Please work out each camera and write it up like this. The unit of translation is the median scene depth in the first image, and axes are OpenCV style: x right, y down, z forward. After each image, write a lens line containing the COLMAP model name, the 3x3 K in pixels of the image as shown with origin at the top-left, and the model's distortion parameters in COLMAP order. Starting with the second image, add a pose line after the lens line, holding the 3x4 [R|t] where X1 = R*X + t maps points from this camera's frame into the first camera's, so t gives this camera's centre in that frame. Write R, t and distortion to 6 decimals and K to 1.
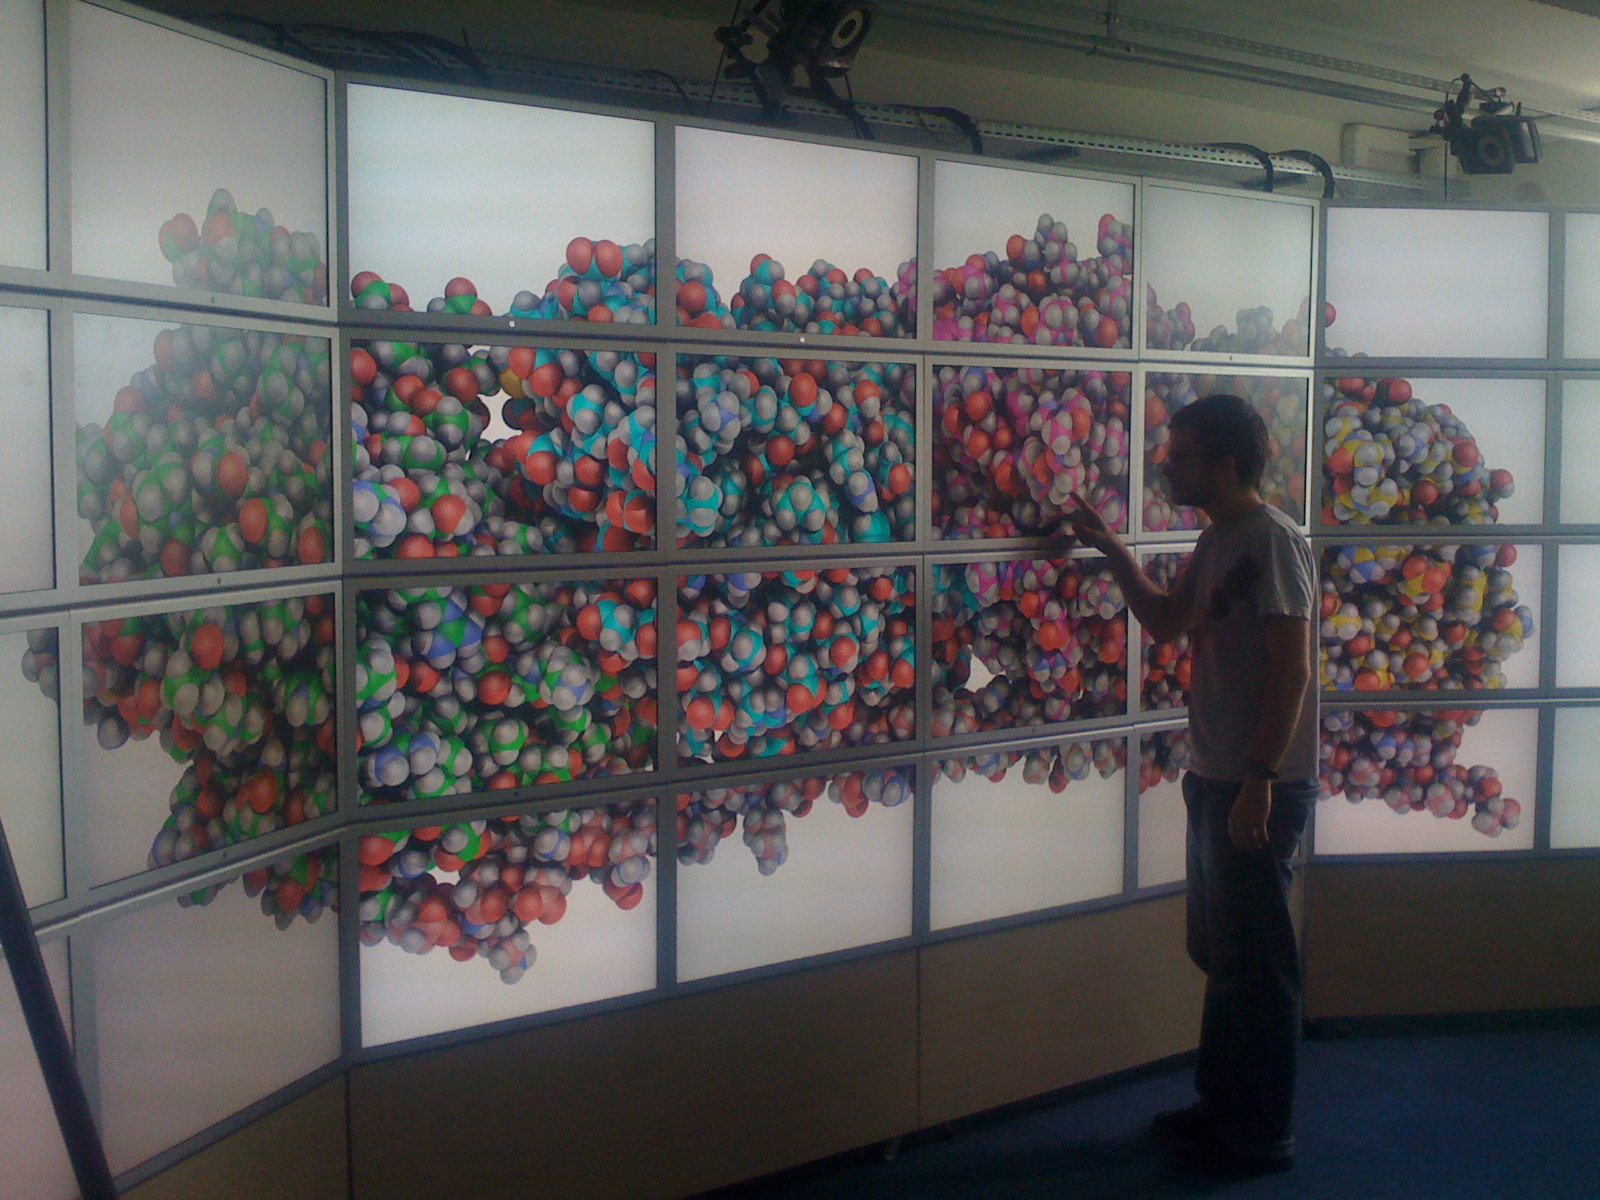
lens RADIAL K [[1843.0, 0, 800.0], [0, 1843.0, 600.0], [0, 0, 1]] dist [0.074721, -0.564967]
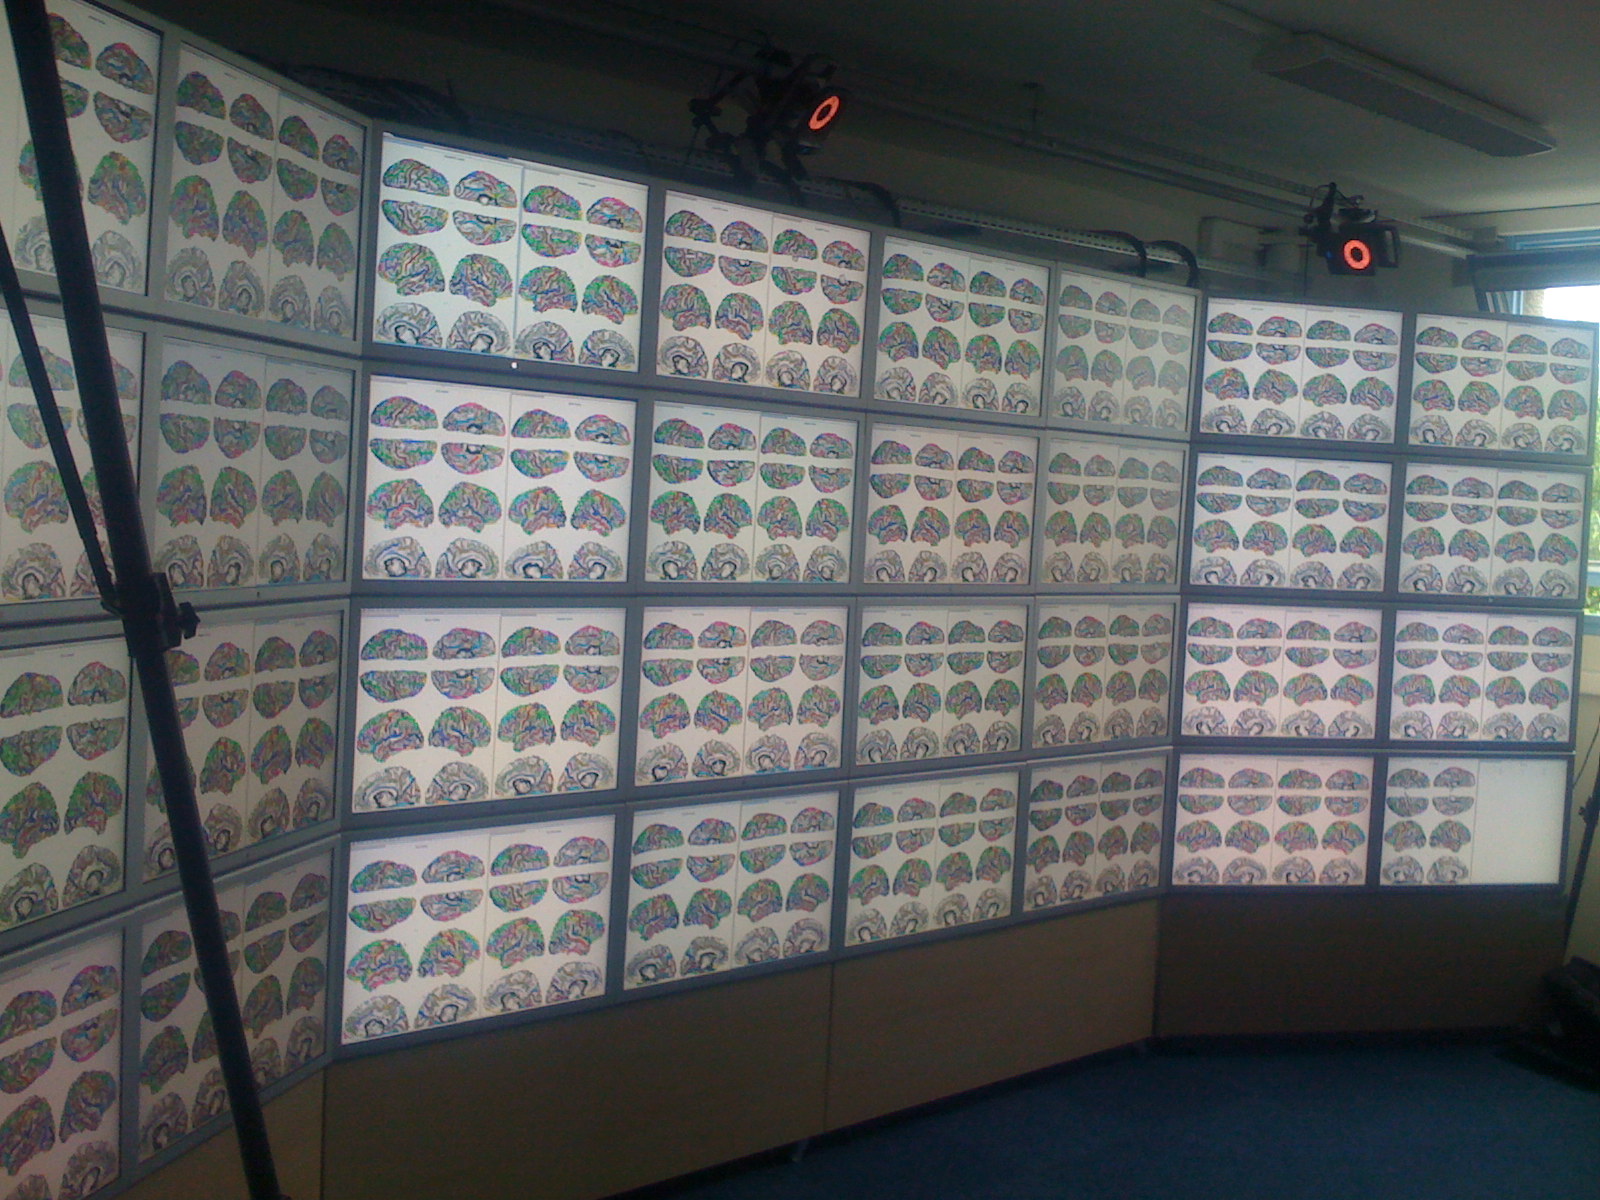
lens RADIAL K [[1843.0, 0, 800.0], [0, 1843.0, 600.0], [0, 0, 1]] dist [0.074721, -0.564967]
pose [[0.989598, 0.042819, 0.137337, -0.102220], [-0.040046, 0.998936, -0.022887, 0.002943], [-0.138171, 0.017149, 0.990260, -0.059599]]
